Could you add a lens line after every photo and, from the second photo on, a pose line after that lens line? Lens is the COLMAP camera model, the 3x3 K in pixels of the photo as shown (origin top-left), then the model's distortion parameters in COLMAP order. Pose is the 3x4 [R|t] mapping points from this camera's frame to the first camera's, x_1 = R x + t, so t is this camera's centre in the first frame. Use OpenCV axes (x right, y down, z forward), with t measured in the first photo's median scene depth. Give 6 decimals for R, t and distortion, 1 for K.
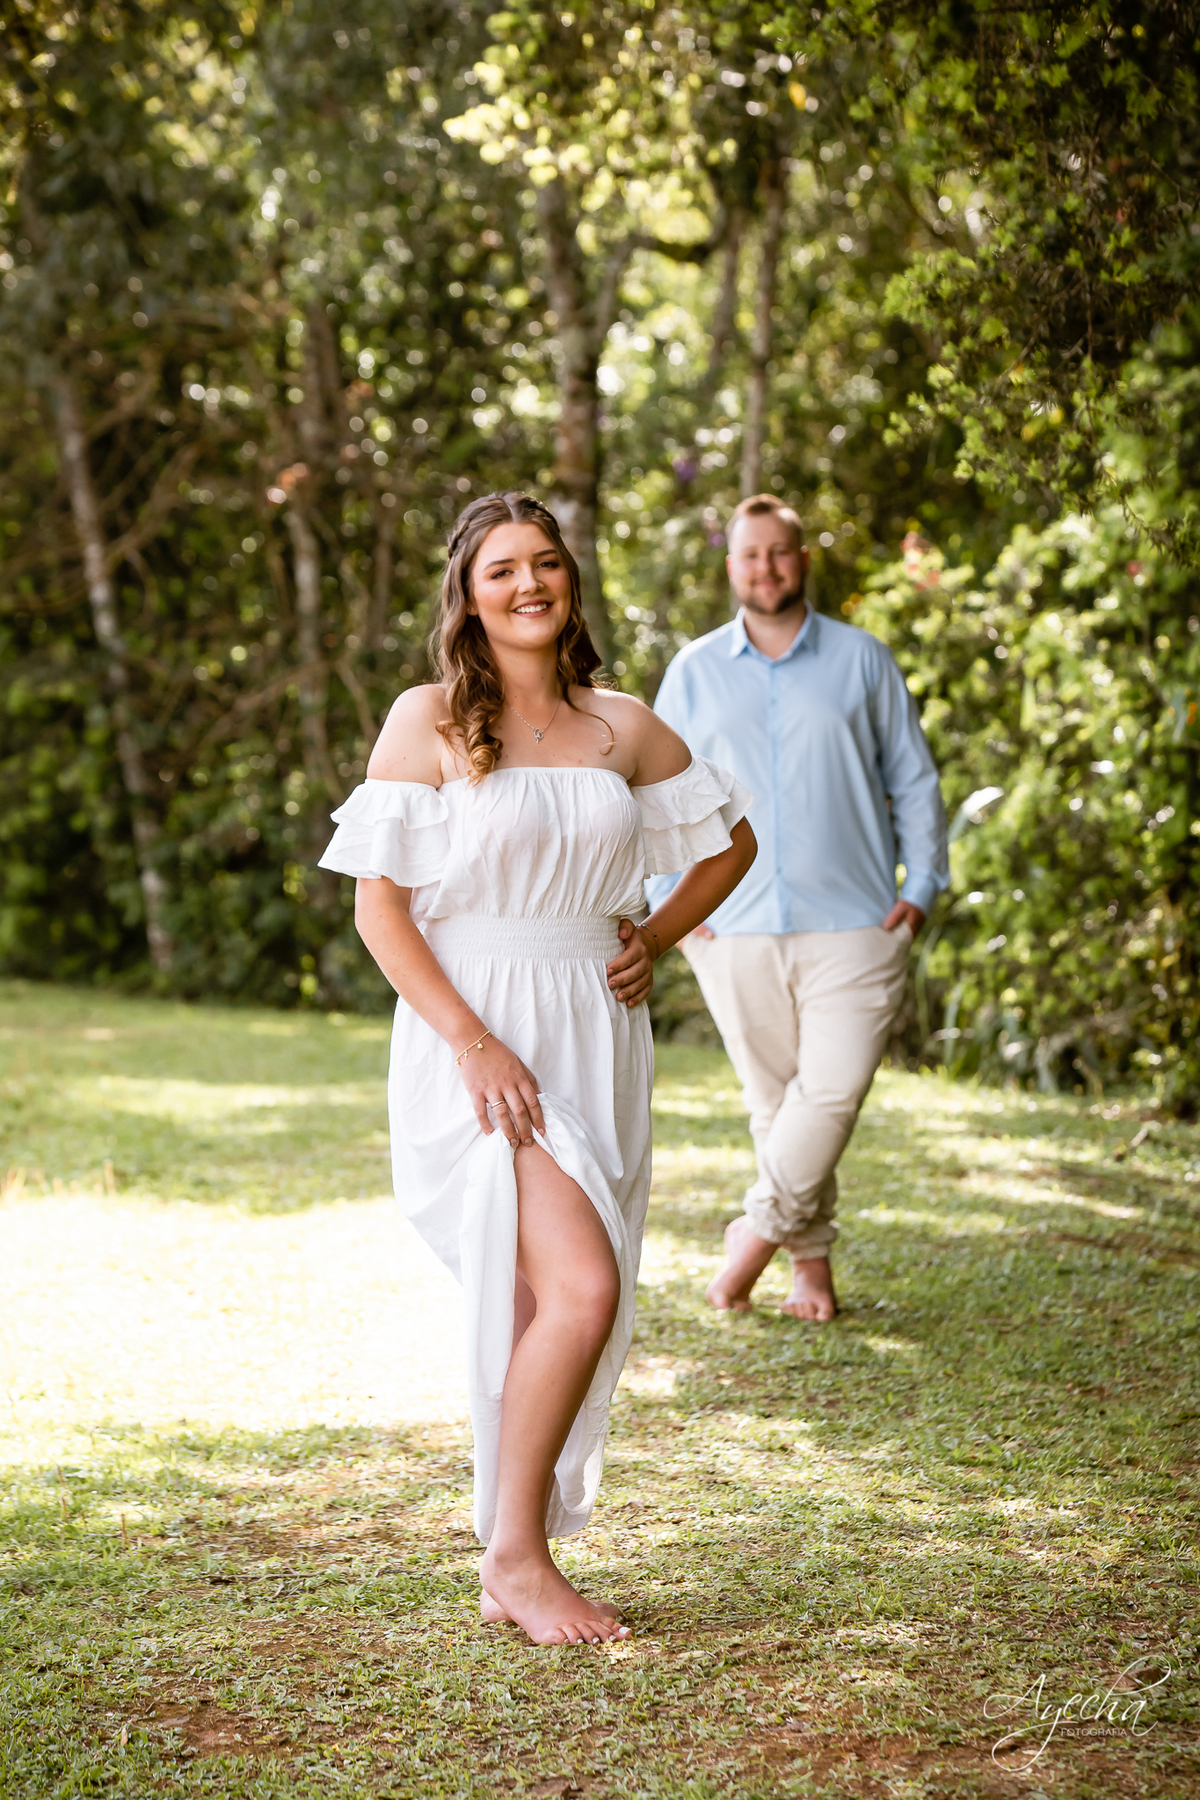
lens RADIAL K [[6885.8, 0, 600.0], [0, 6885.8, 900.0], [0, 0, 1]] dist [0.254392, 4.693922]
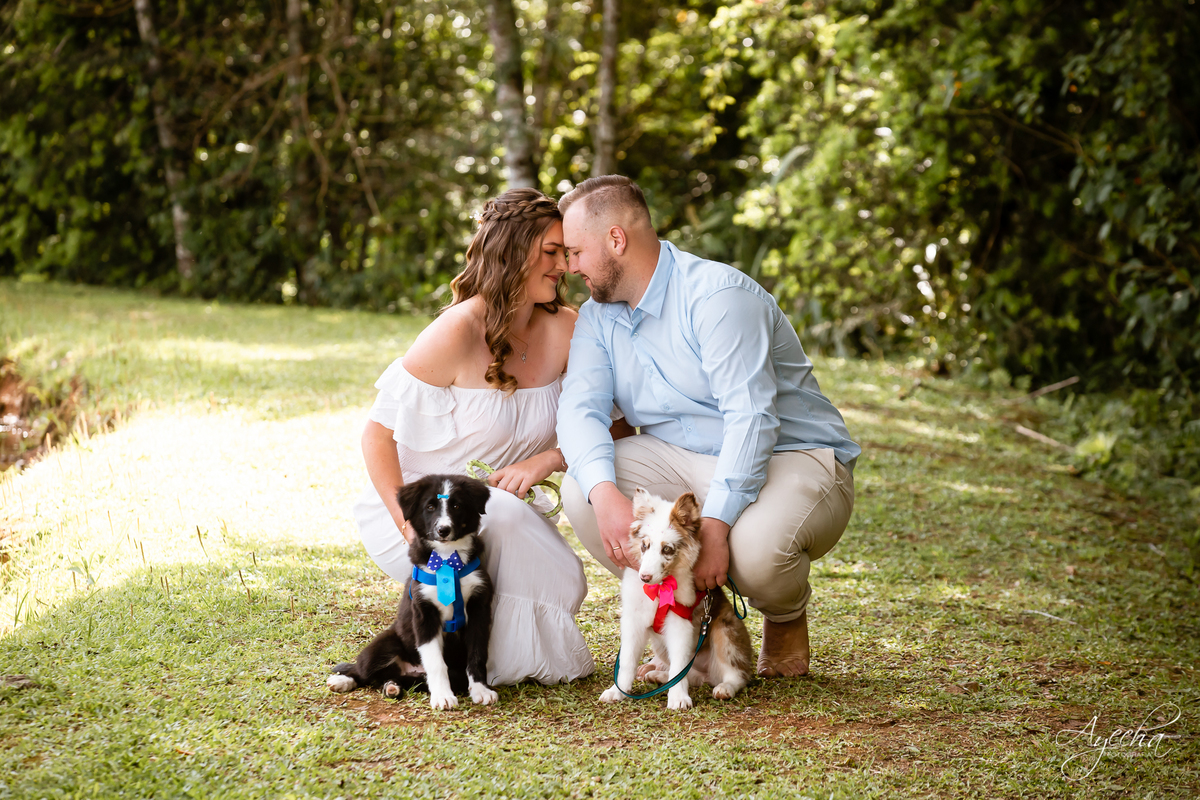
lens RADIAL K [[5239.3, 0, 600.0], [0, 5239.3, 400.0], [0, 0, 1]] dist [0.473294, 4.402594]
pose [[0.999535, 0.006007, 0.029885, -0.018480], [-0.006872, 0.999558, 0.028926, 0.005683], [-0.029698, -0.029118, 0.999135, -0.085105]]
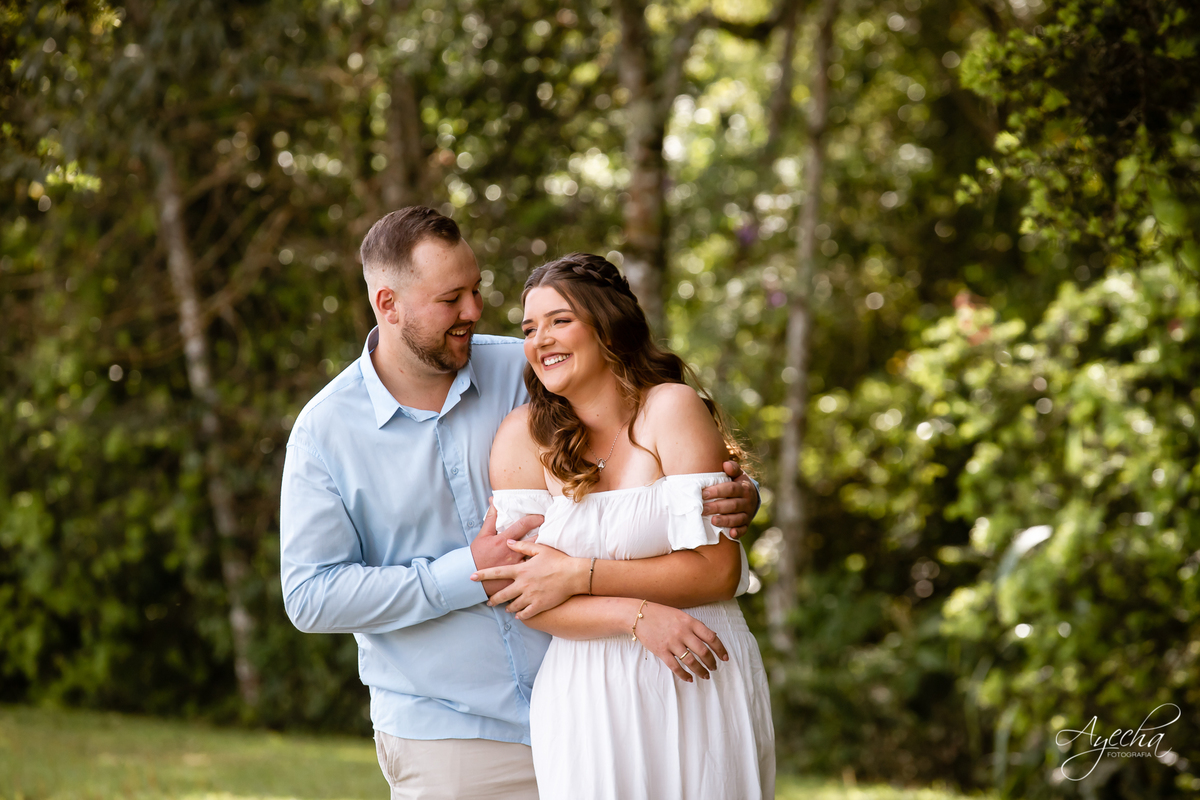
lens RADIAL K [[6654.8, 0, 600.4], [0, 6654.8, 383.7], [0, 0, 1]] dist [1.425278, 3.193198]
pose [[0.999970, 0.004966, -0.005886, -0.005762], [-0.005202, 0.999160, -0.040653, 0.004278], [0.005679, 0.040682, 0.999156, -0.046416]]
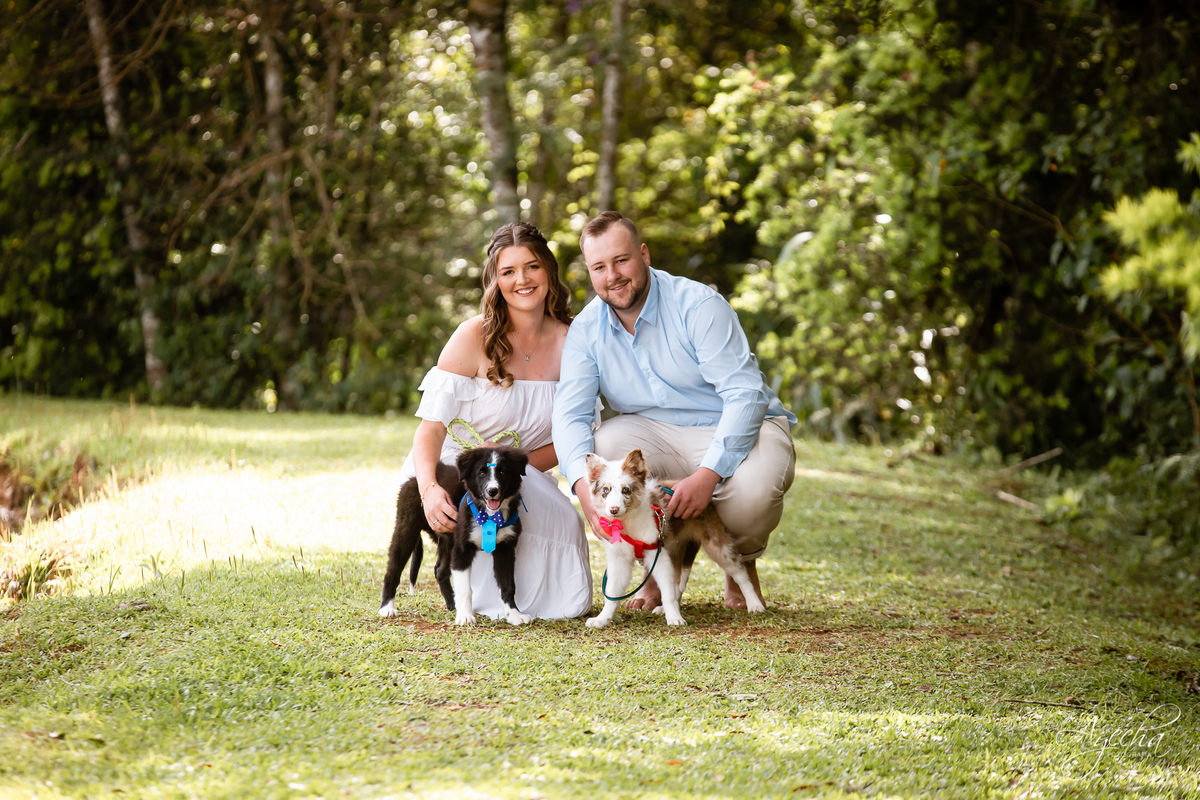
lens RADIAL K [[6654.8, 0, 600.4], [0, 6654.8, 383.7], [0, 0, 1]] dist [1.425278, 3.193198]
pose [[0.999521, 0.008550, 0.029737, -0.027388], [-0.008365, 0.999945, -0.006347, 0.025640], [-0.029789, 0.006095, 0.999538, -0.395684]]
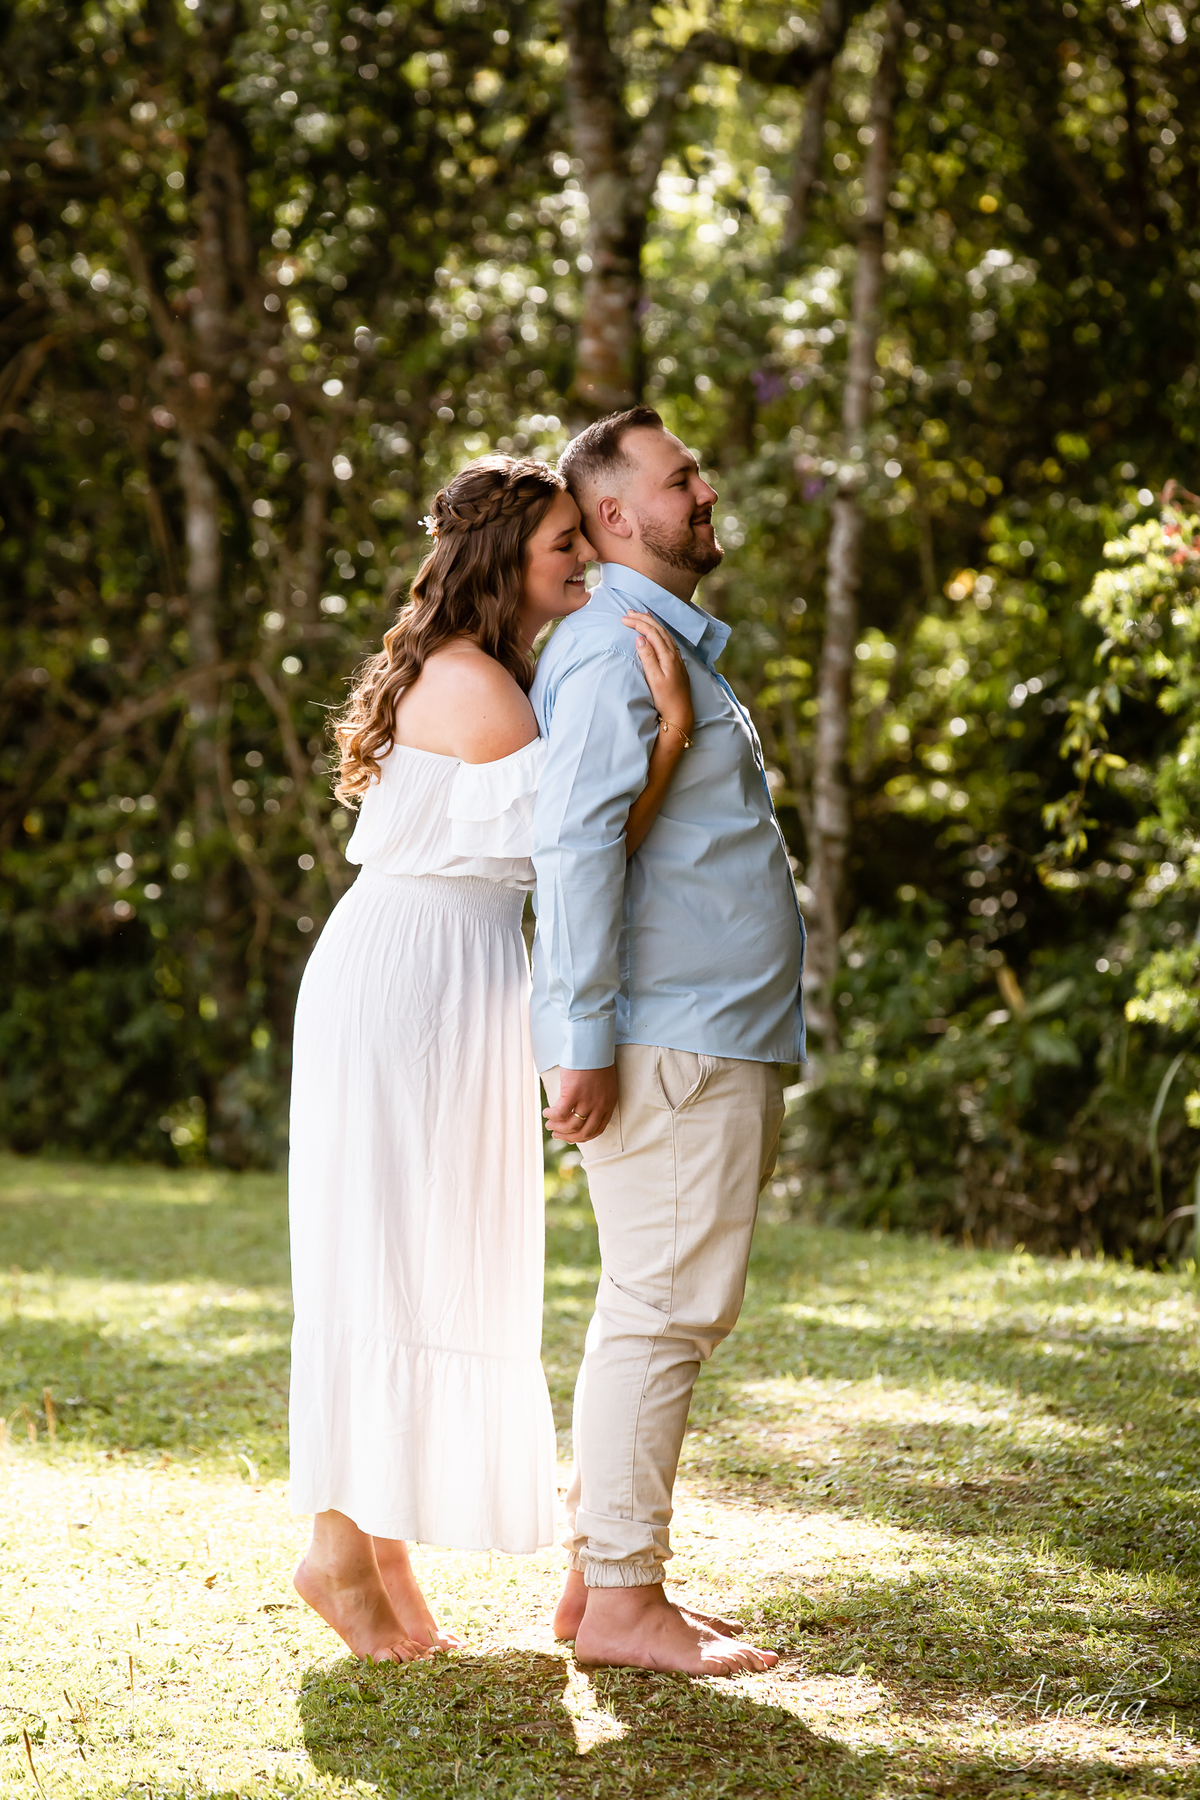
lens RADIAL K [[9982.2, 0, 600.0], [0, 9982.2, 900.0], [0, 0, 1]] dist [1.425278, 3.193198]
pose [[0.999868, 0.008208, 0.014030, -0.025057], [-0.008053, 0.999906, -0.011063, 0.000079], [-0.014119, 0.010949, 0.999840, 0.001789]]
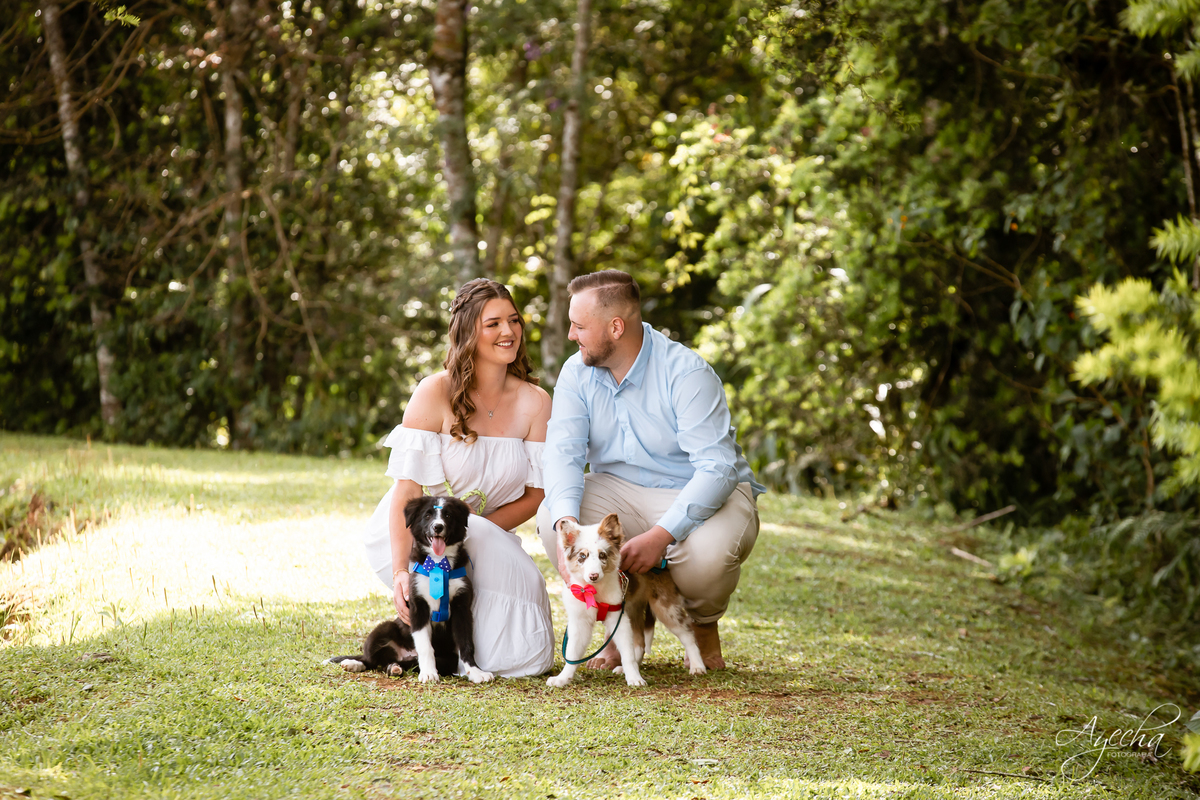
lens RADIAL K [[6654.8, 0, 600.4], [0, 6654.8, 383.7], [0, 0, 1]] dist [1.425278, 3.193198]
pose [[0.998941, 0.026178, 0.037848, -0.030105], [-0.025772, 0.999605, -0.011188, 0.022103], [-0.038126, 0.010201, 0.999221, -0.401498]]
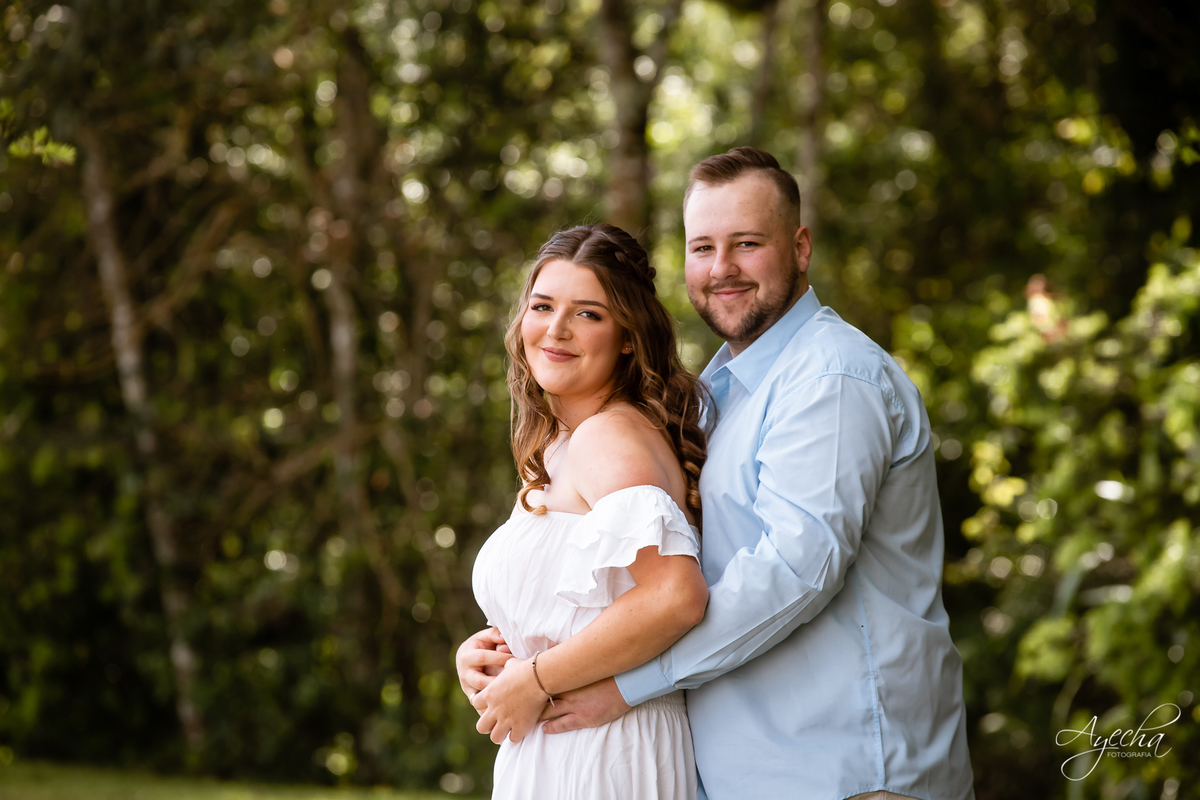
lens RADIAL K [[6654.8, 0, 600.4], [0, 6654.8, 383.7], [0, 0, 1]] dist [1.425278, 3.193198]
pose [[0.999898, -0.009875, 0.010365, -0.024305], [0.010300, 0.999077, -0.041701, -0.001478], [-0.009944, 0.041803, 0.999076, 0.086071]]
